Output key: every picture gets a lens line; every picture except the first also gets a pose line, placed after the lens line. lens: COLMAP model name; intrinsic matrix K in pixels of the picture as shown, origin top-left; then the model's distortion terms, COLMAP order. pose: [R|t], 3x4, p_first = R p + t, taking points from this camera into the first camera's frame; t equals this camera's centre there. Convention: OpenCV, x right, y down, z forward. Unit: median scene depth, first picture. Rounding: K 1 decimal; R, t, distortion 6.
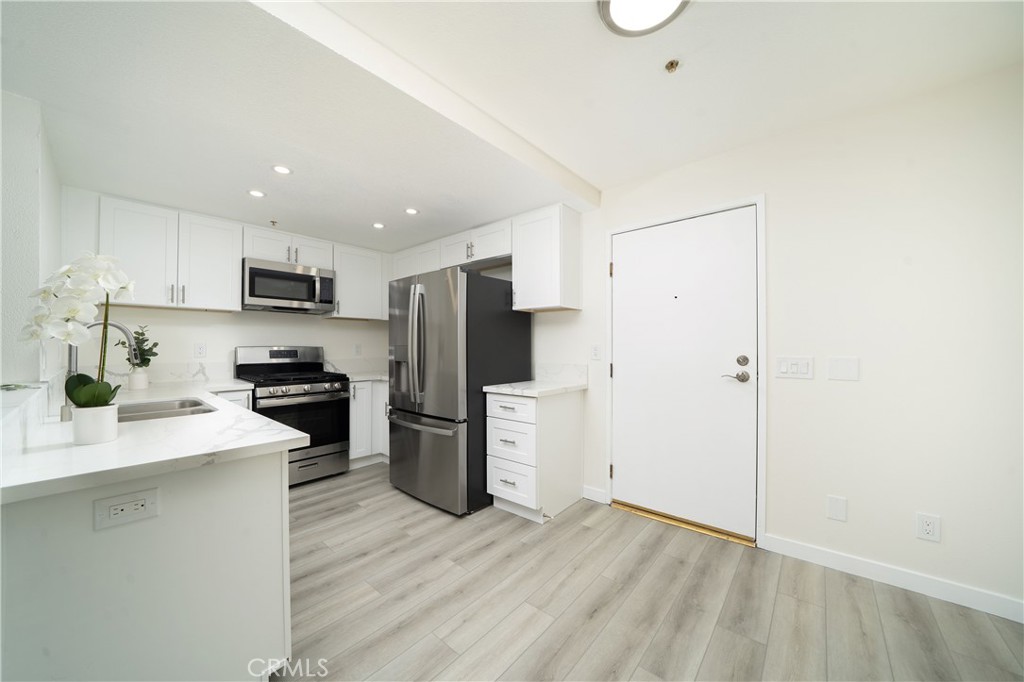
lens RADIAL K [[359.9, 0, 510.3], [0, 359.9, 347.7], [0, 0, 1]] dist [-0.044996, 0.005524]
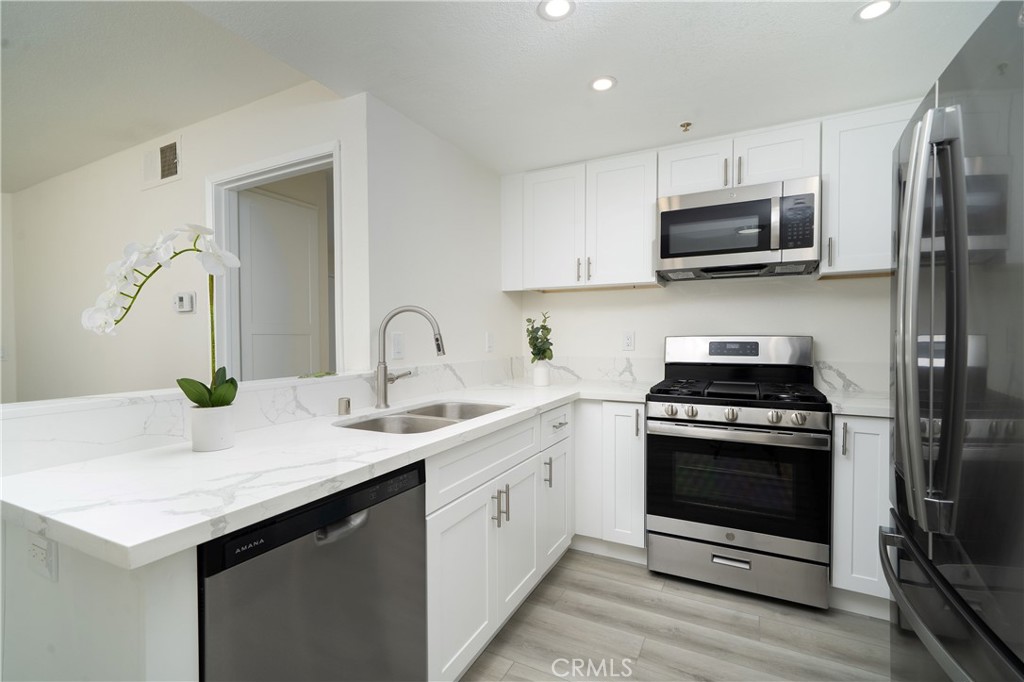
lens RADIAL K [[454.2, 0, 511.4], [0, 454.2, 346.6], [0, 0, 1]] dist [0.000623, 0.000036]
pose [[0.230408, 0.017403, -0.972939, 0.007872], [-0.001384, 0.999845, 0.017557, 0.001938], [0.973093, -0.002699, 0.230396, 0.501649]]
